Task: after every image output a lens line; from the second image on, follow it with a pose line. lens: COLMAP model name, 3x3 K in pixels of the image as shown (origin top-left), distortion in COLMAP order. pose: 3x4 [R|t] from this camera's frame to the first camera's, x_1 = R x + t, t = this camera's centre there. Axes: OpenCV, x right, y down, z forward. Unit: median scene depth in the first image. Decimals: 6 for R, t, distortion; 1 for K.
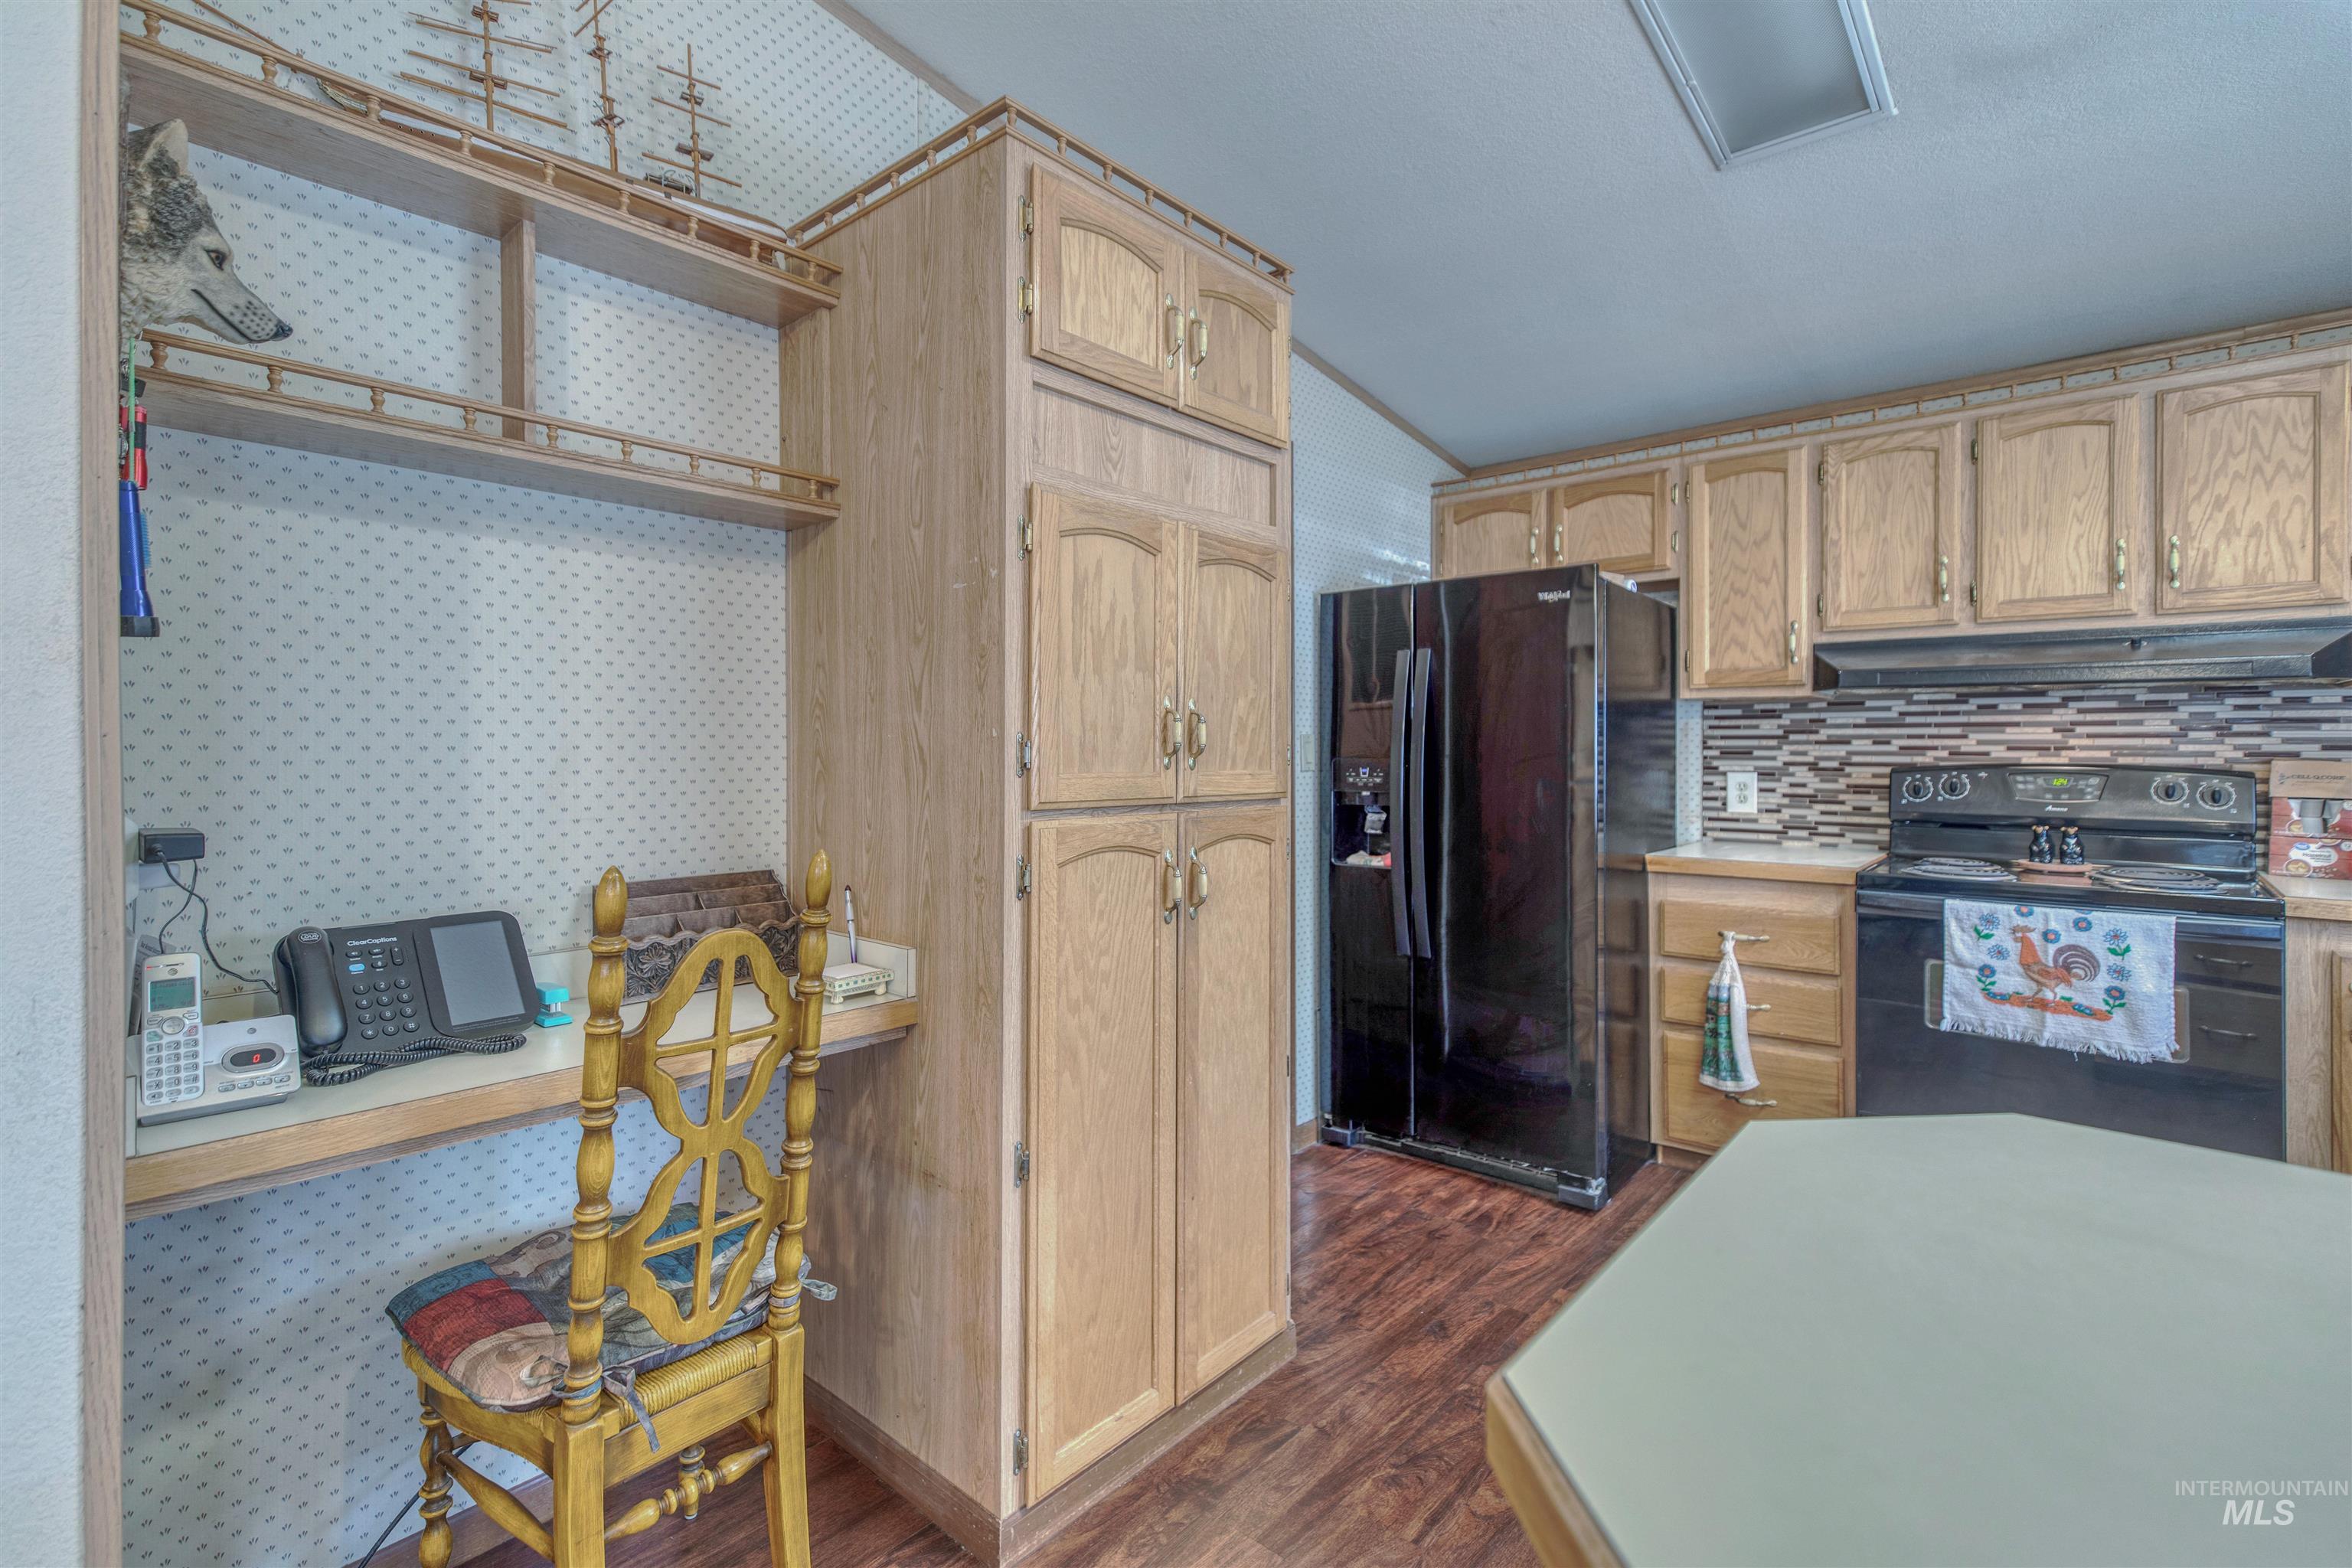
lens RADIAL K [[1055.2, 0, 1180.3], [0, 1055.2, 747.1], [0, 0, 1]] dist [0.002055, 0.000223]
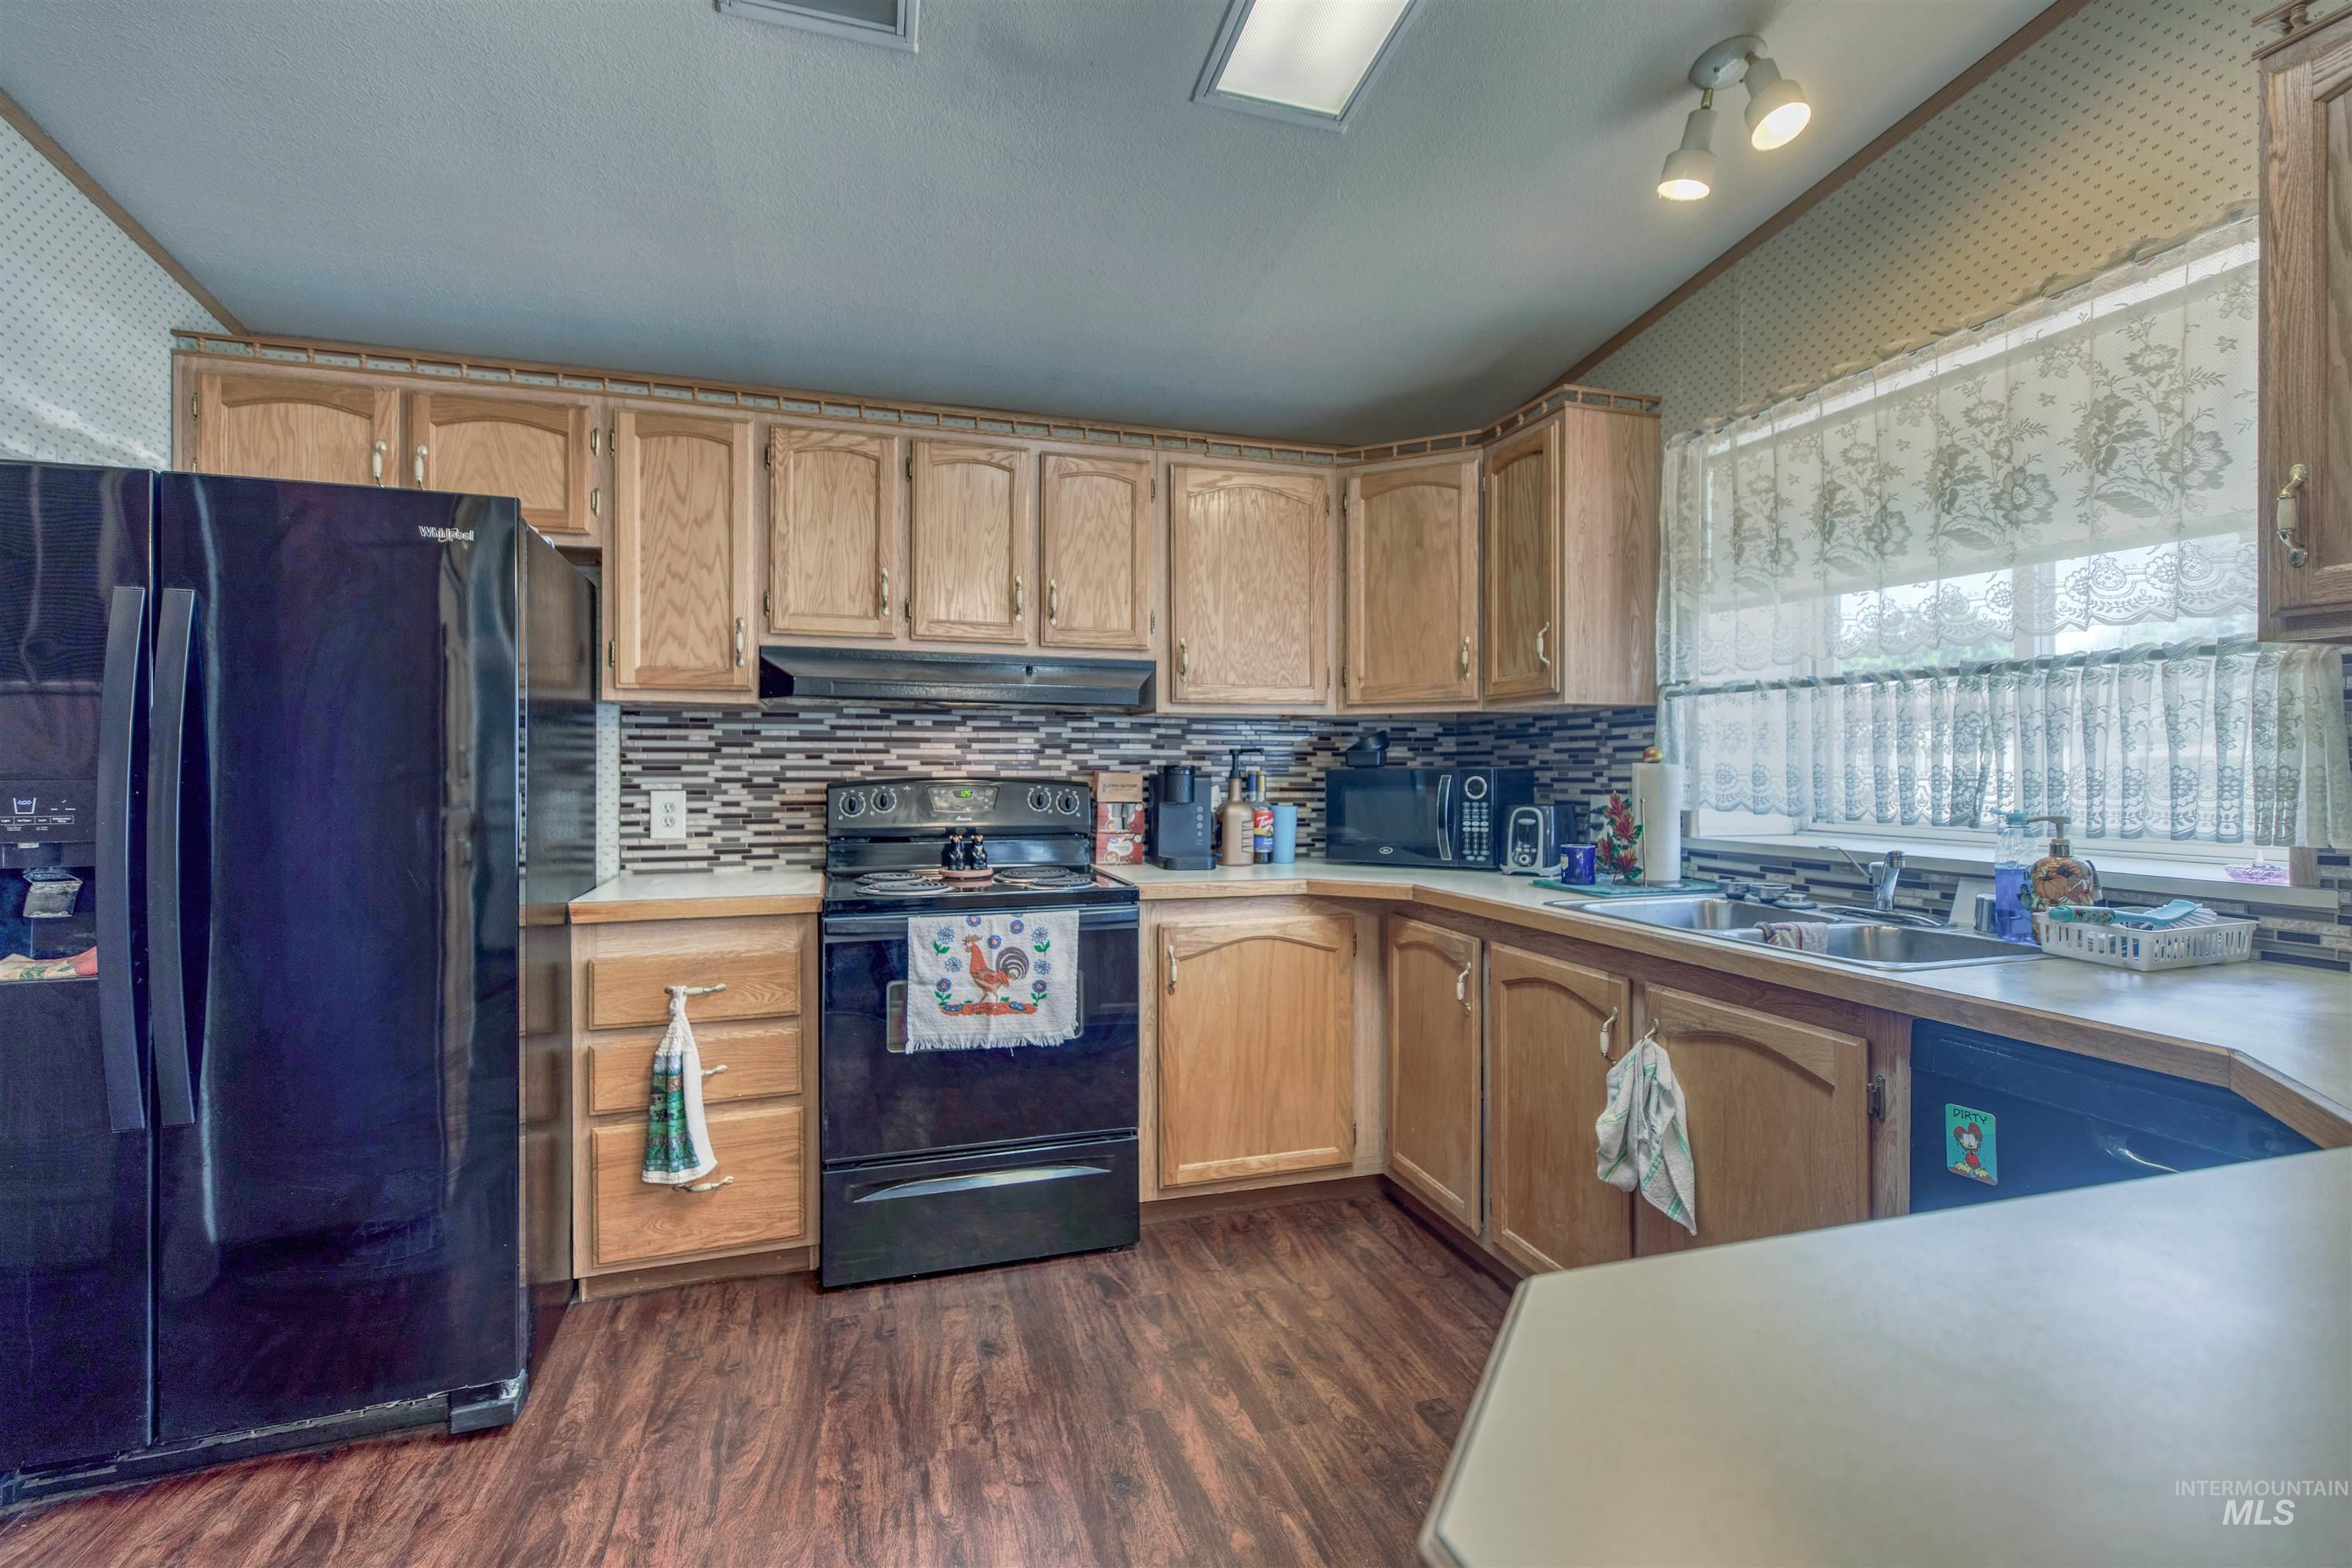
lens RADIAL K [[1058.9, 0, 1182.0], [0, 1058.9, 761.8], [0, 0, 1]] dist [0.004310, 0.000172]
pose [[0.515717, 0.002246, 0.856756, 0.016306], [-0.001449, 0.999997, -0.001749, 0.001639], [-0.856758, -0.000339, 0.515719, 0.241353]]
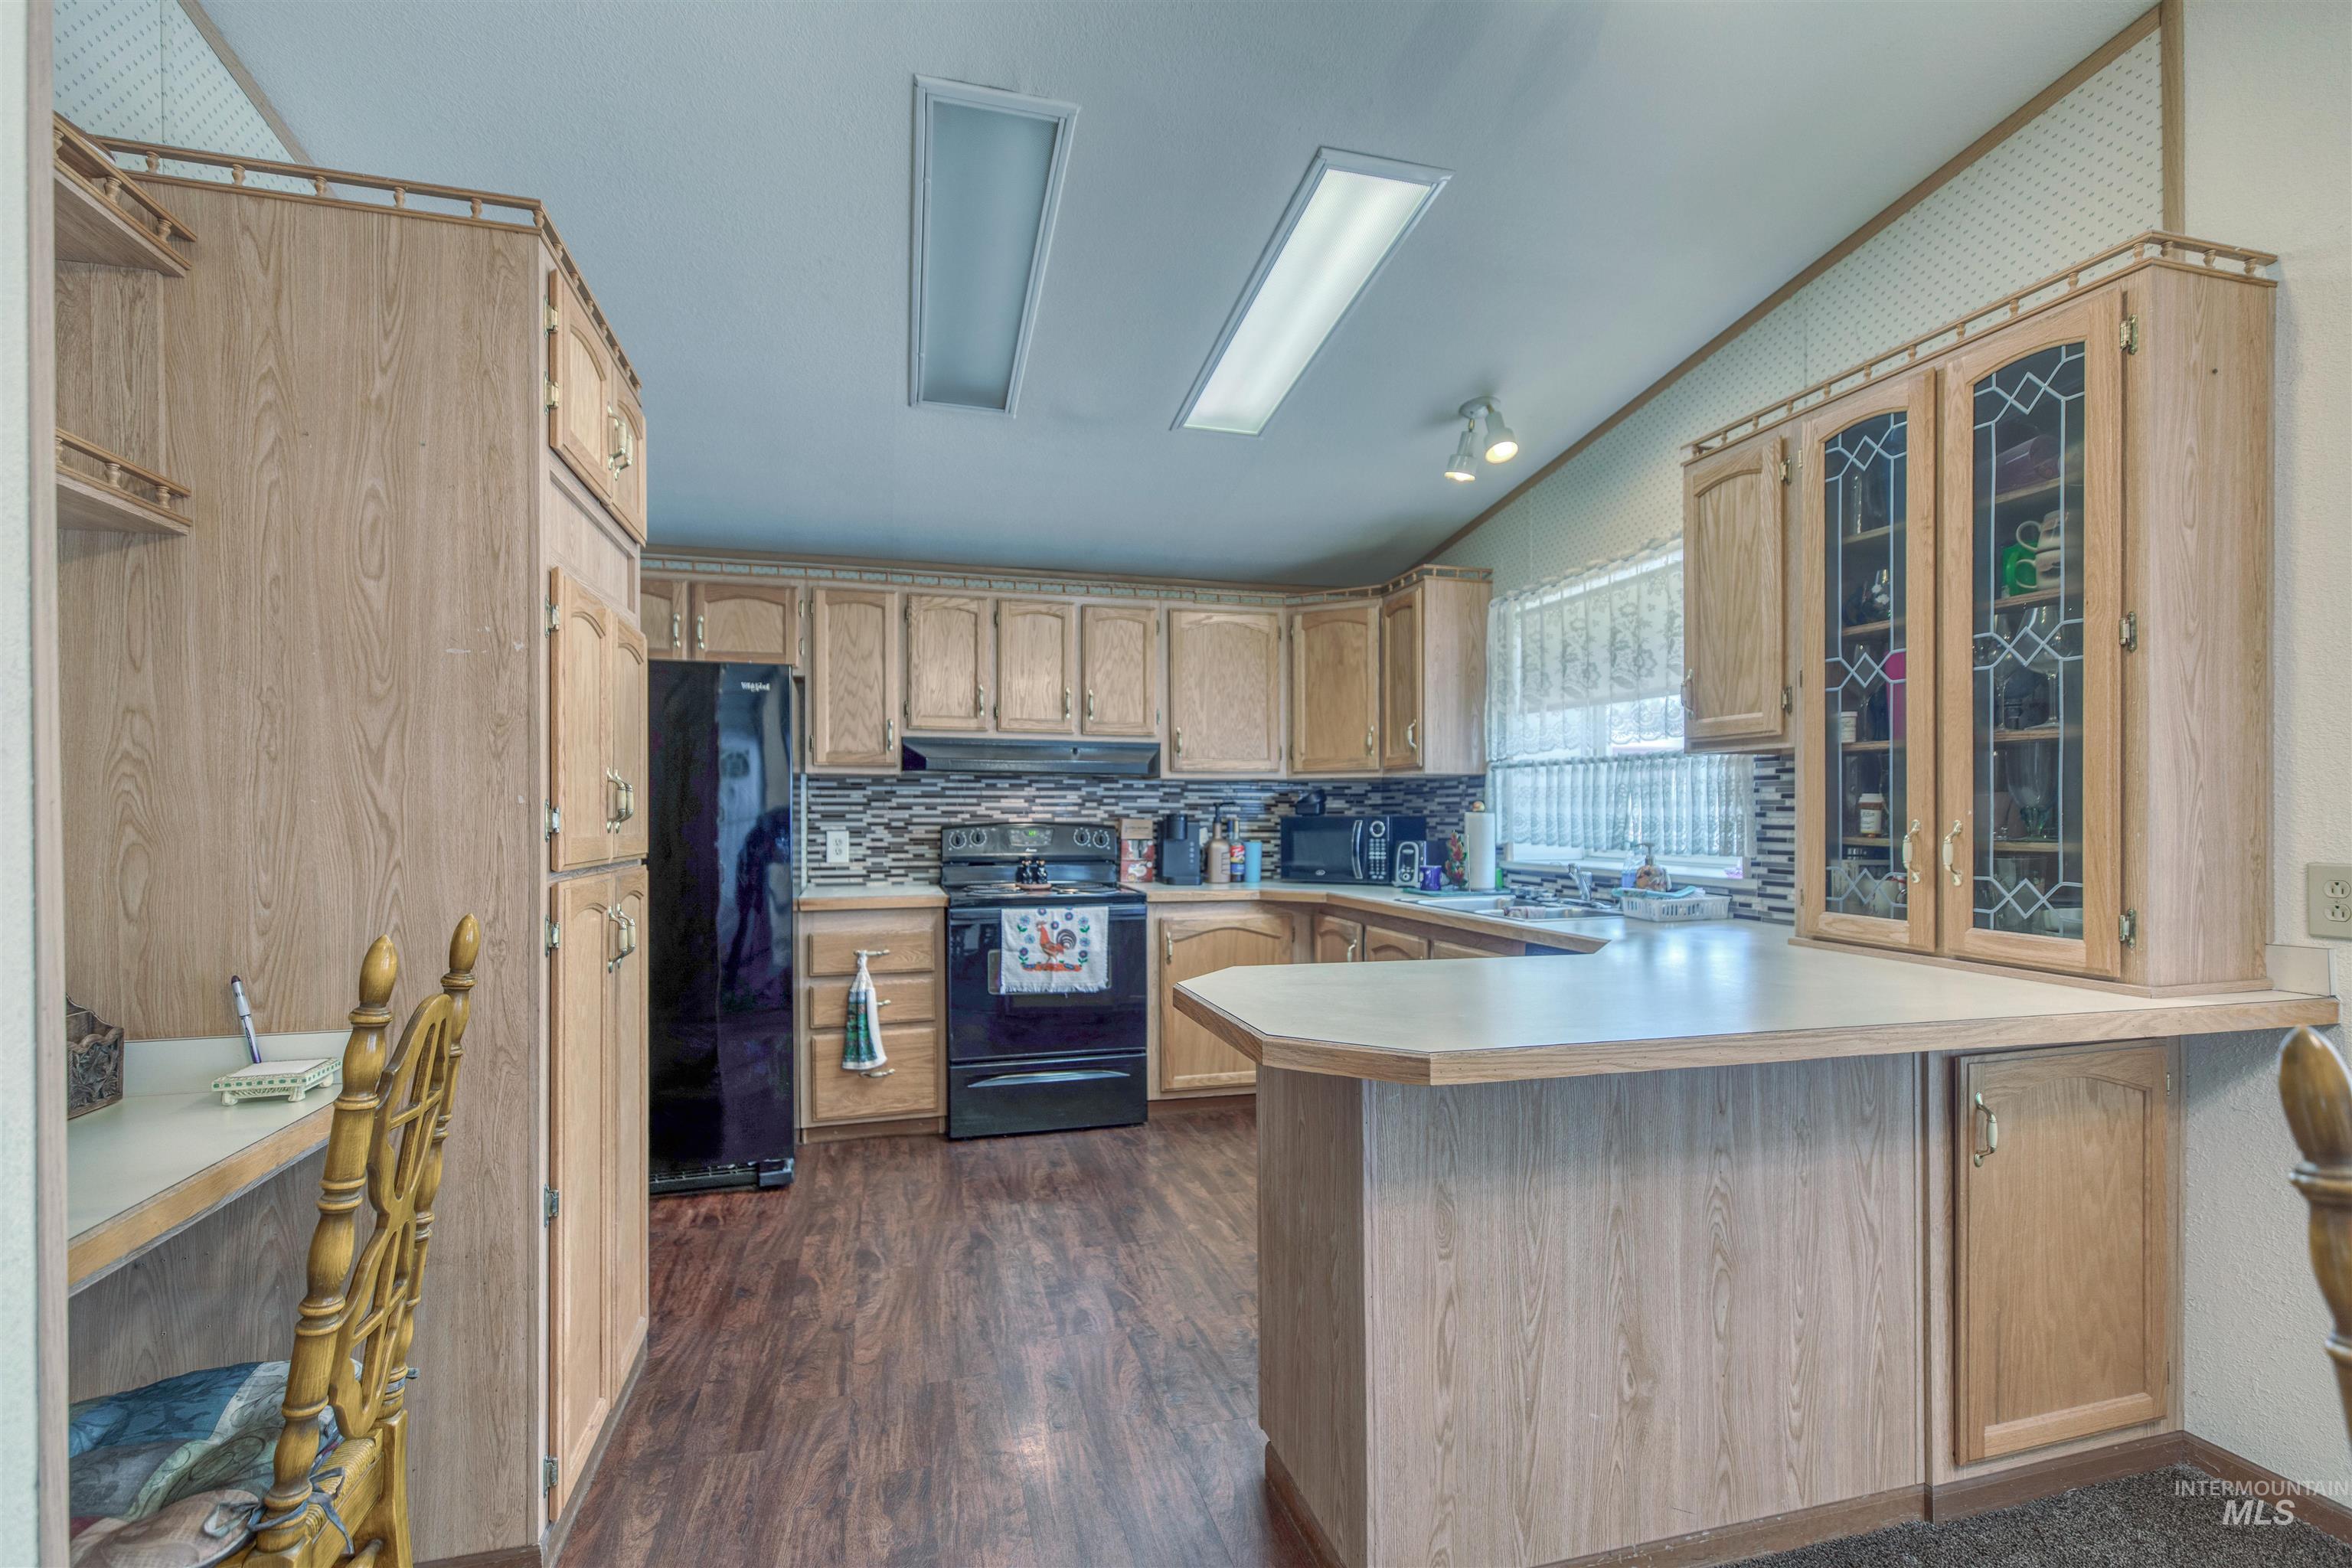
lens RADIAL K [[1068.0, 0, 1170.5], [0, 1068.0, 810.1], [0, 0, 1]] dist [0.002163, -0.000036]
pose [[0.552897, 0.000454, 0.833249, -0.385498], [-0.000125, 1.000000, -0.000462, -0.001696], [-0.833249, 0.000152, 0.552897, -0.066440]]
